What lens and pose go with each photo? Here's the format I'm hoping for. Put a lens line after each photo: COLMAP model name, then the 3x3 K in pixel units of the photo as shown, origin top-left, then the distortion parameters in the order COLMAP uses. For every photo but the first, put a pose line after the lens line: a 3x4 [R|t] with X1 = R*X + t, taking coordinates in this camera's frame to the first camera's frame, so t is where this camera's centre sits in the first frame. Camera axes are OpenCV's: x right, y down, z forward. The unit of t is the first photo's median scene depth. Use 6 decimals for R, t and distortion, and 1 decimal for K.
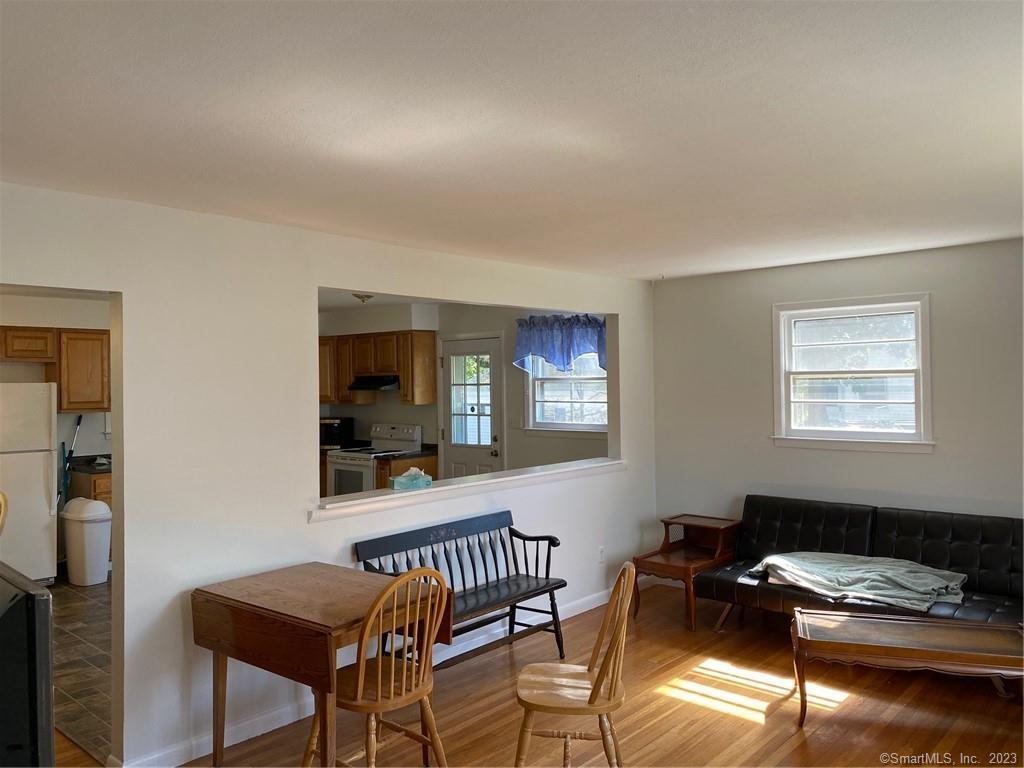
lens RADIAL K [[771.4, 0, 512.1], [0, 771.4, 377.7], [0, 0, 1]] dist [0.049673, -0.046752]
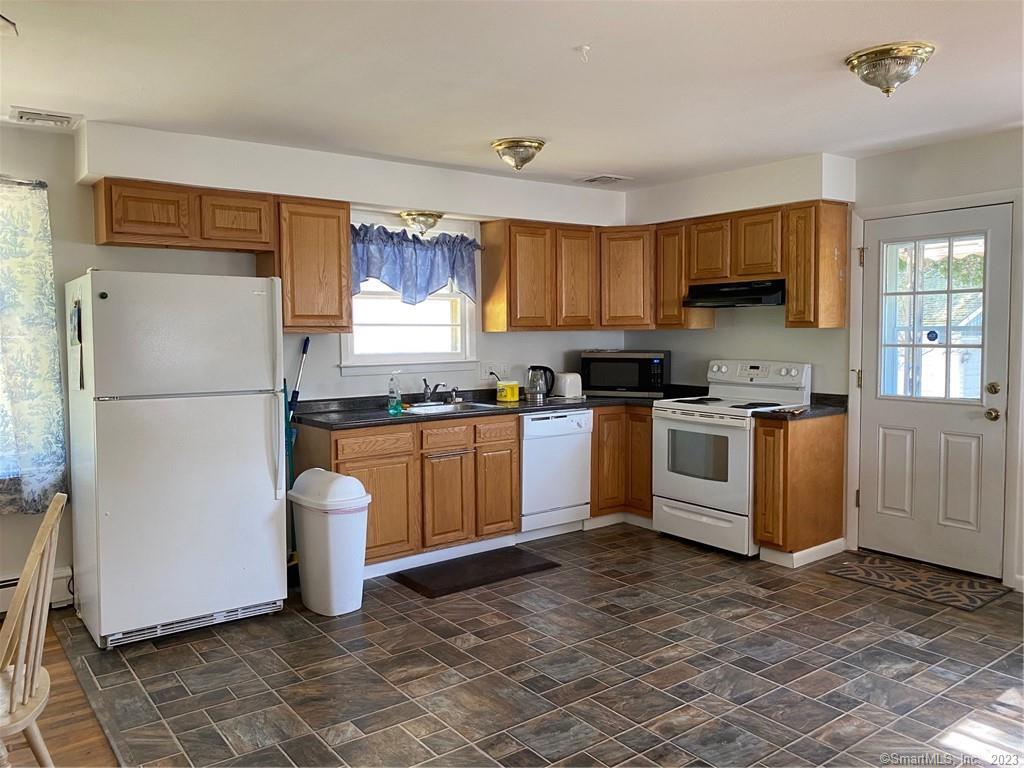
lens RADIAL K [[771.4, 0, 512.1], [0, 771.4, 377.7], [0, 0, 1]] dist [0.049673, -0.046752]
pose [[0.982961, 0.018430, -0.182886, -0.252170], [-0.005458, 0.997448, 0.071184, 0.032540], [0.183731, -0.068973, 0.980554, 0.374674]]
